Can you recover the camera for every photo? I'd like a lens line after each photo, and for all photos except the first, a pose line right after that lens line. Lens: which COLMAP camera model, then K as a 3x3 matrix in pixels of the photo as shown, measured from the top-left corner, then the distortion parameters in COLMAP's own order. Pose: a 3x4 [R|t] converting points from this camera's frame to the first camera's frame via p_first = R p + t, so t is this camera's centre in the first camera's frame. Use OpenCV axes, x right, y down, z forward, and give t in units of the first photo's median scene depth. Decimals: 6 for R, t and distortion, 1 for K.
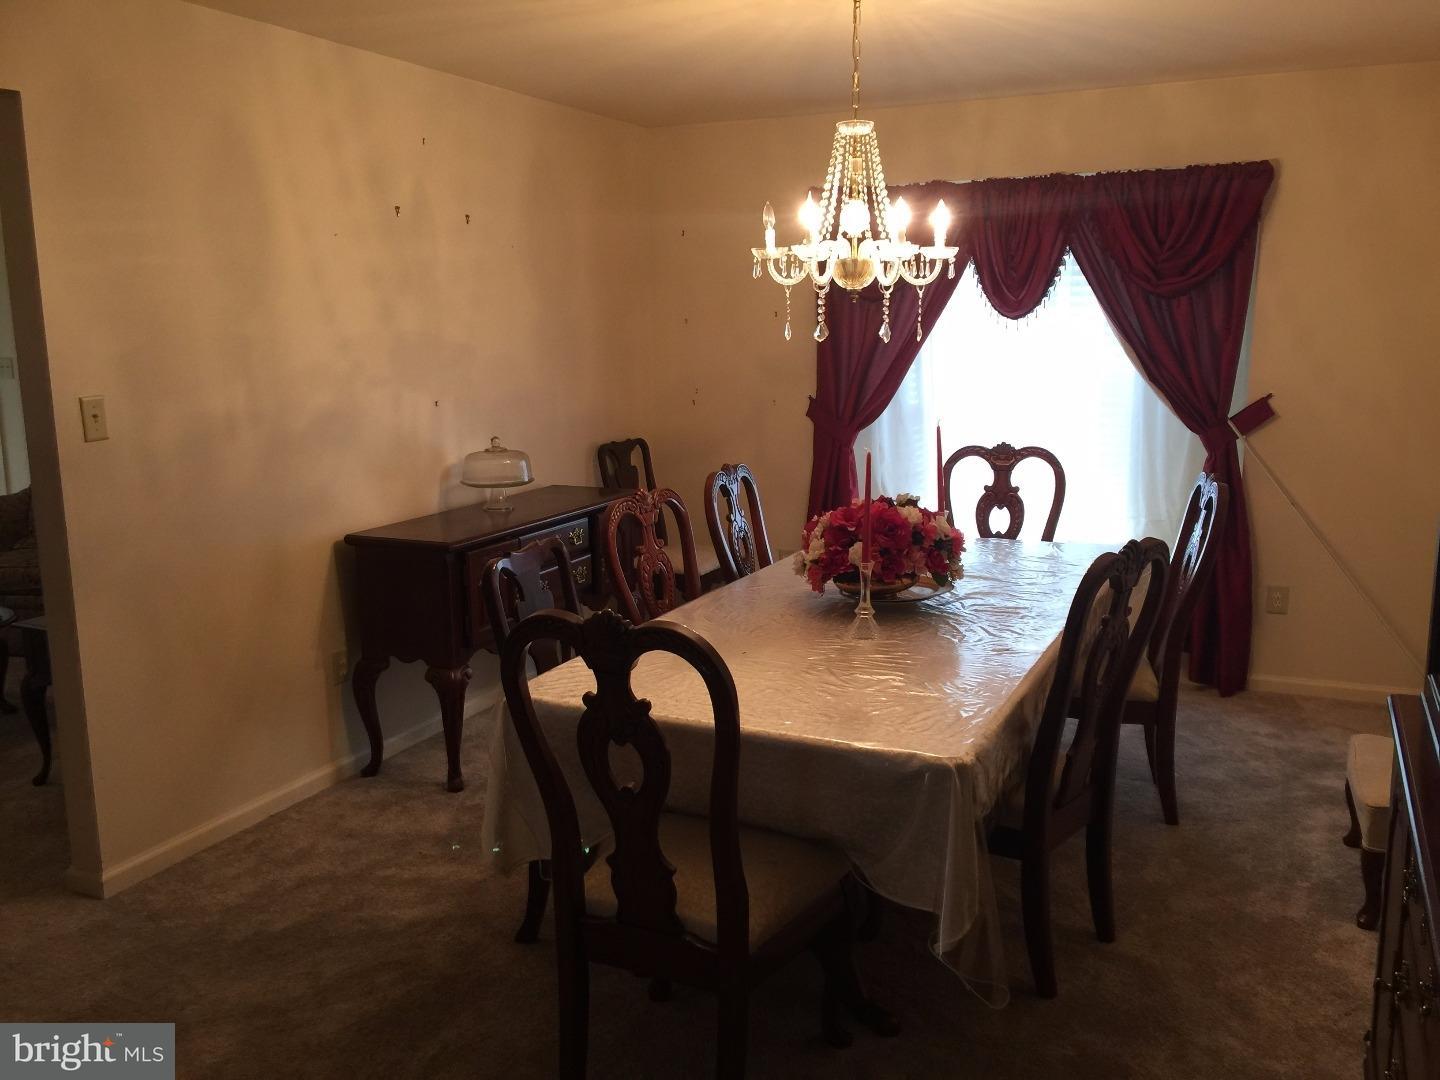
lens RADIAL K [[1239.5, 0, 731.5], [0, 1239.5, 541.4], [0, 0, 1]] dist [0.109189, -0.166781]
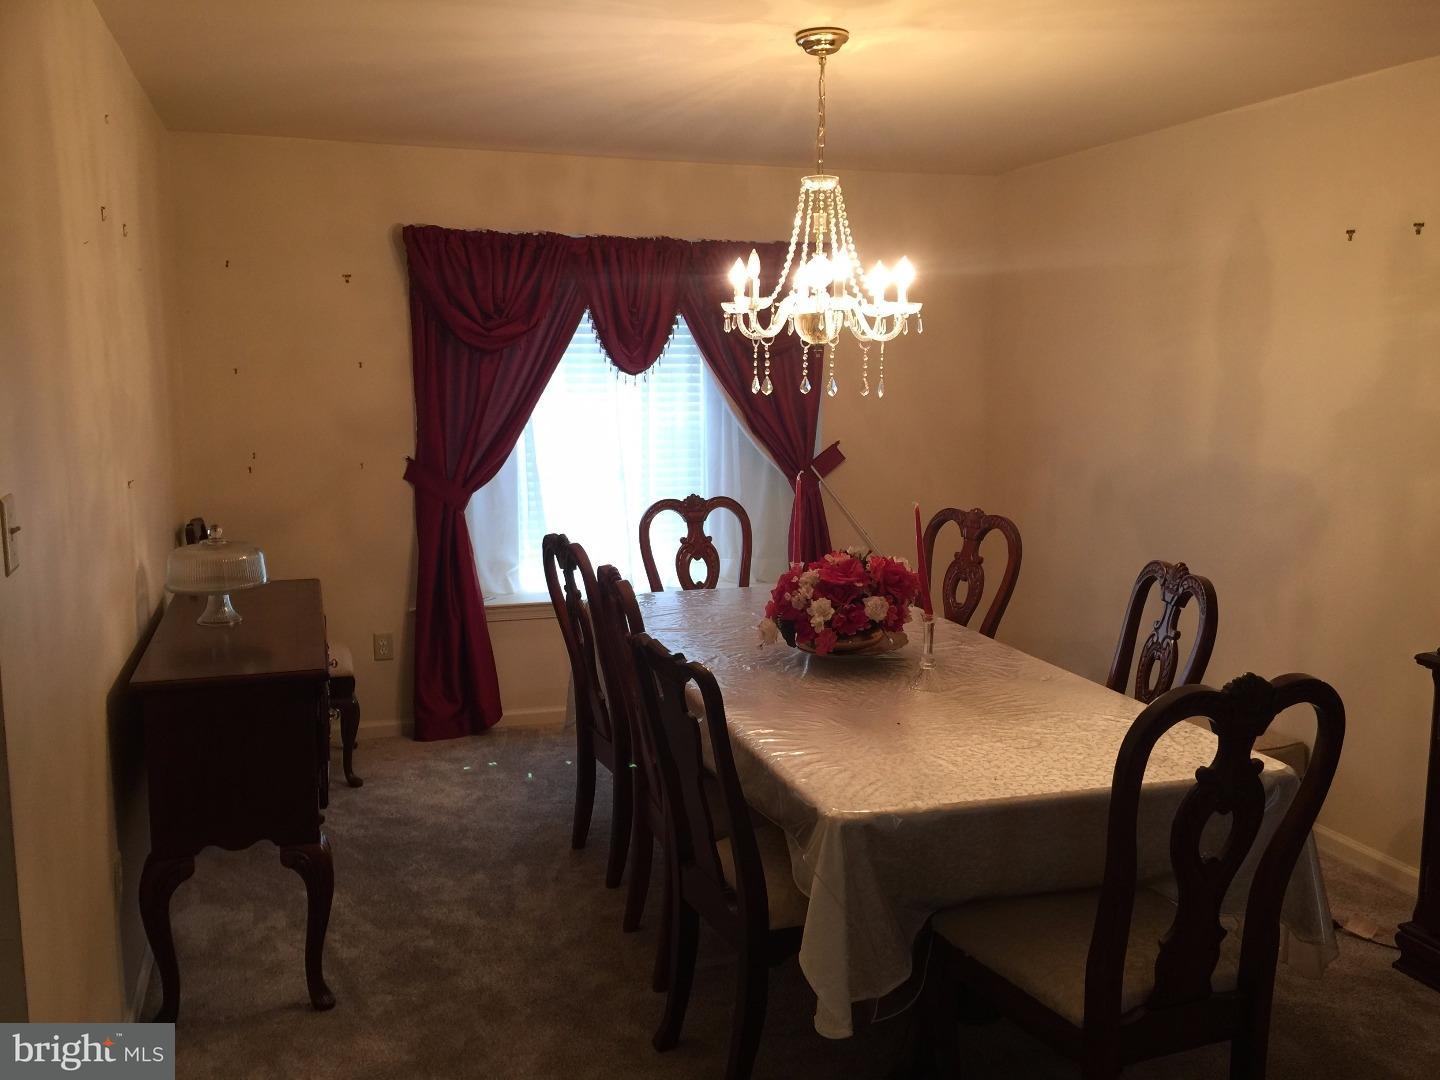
lens RADIAL K [[1239.5, 0, 731.5], [0, 1239.5, 541.4], [0, 0, 1]] dist [0.109189, -0.166781]
pose [[0.734500, -0.083929, 0.673398, -0.443189], [0.112411, 0.993661, 0.001233, -0.038750], [-0.669233, 0.074792, 0.739279, 0.229839]]
